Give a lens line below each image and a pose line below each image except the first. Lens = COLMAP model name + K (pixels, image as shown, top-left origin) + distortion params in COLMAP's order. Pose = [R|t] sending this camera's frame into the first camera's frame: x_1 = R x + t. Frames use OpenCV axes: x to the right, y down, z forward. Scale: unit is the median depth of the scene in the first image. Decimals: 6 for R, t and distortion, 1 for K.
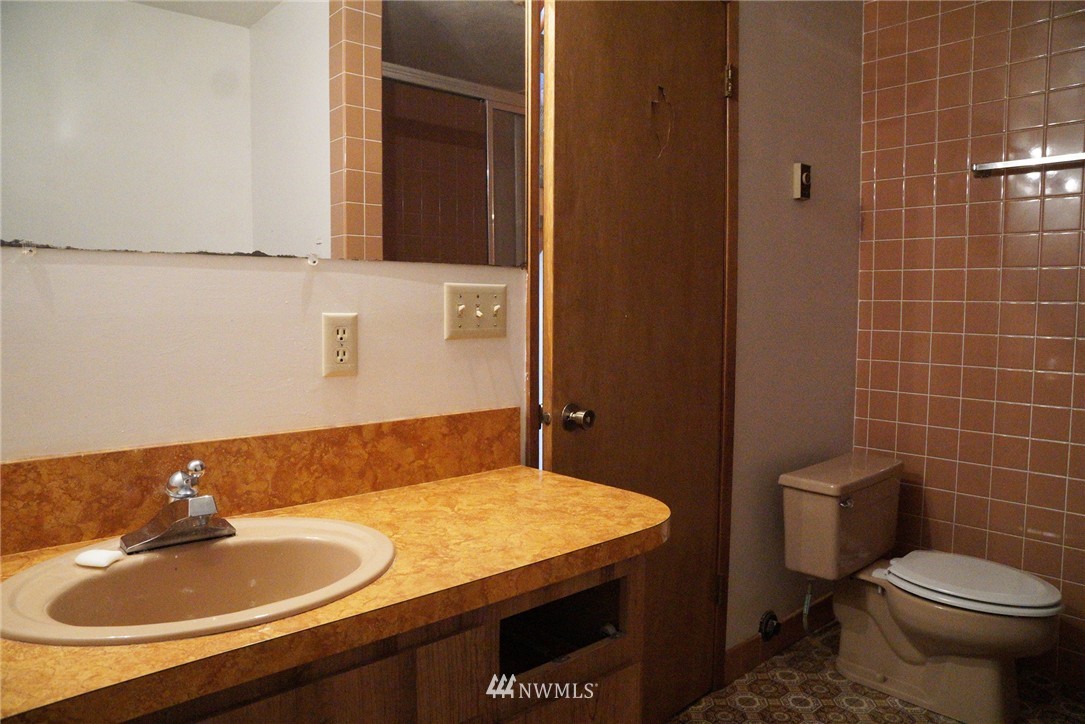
lens RADIAL K [[781.7, 0, 544.7], [0, 781.7, 364.6], [0, 0, 1]] dist [-0.078020, 0.030411]
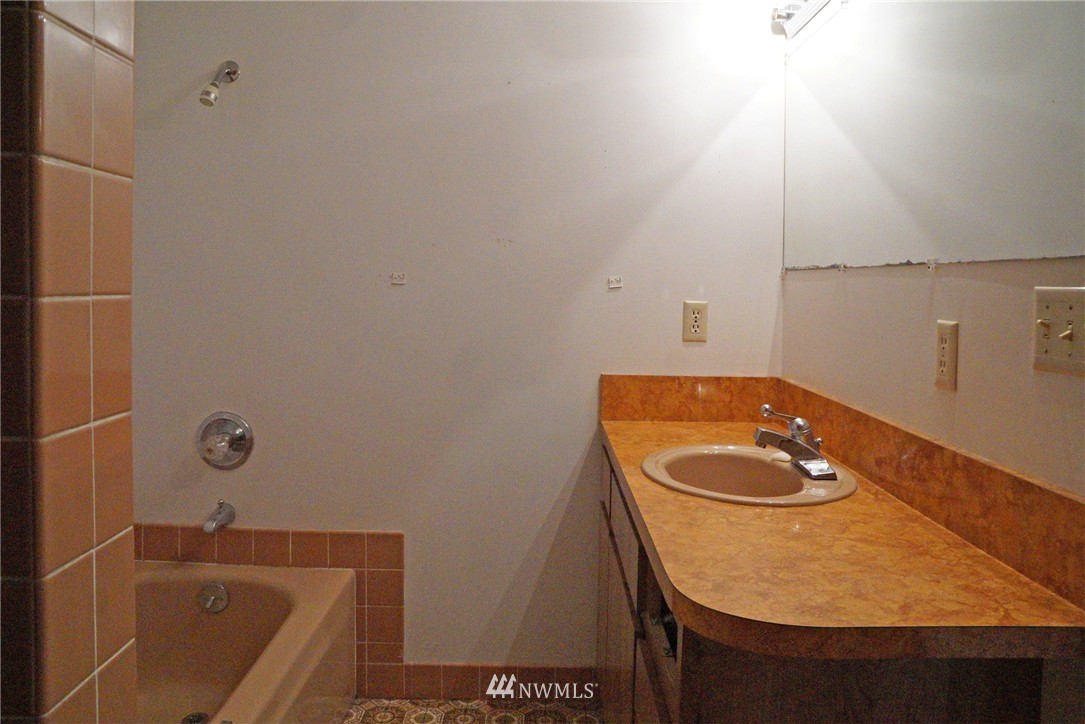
lens RADIAL K [[781.7, 0, 543.2], [0, 781.7, 360.1], [0, 0, 1]] dist [-0.078020, 0.030411]
pose [[-0.681710, 0.058892, -0.729248, 0.756140], [-0.070713, 0.986785, 0.145794, -0.123497], [0.728197, 0.150957, -0.668537, 1.308872]]
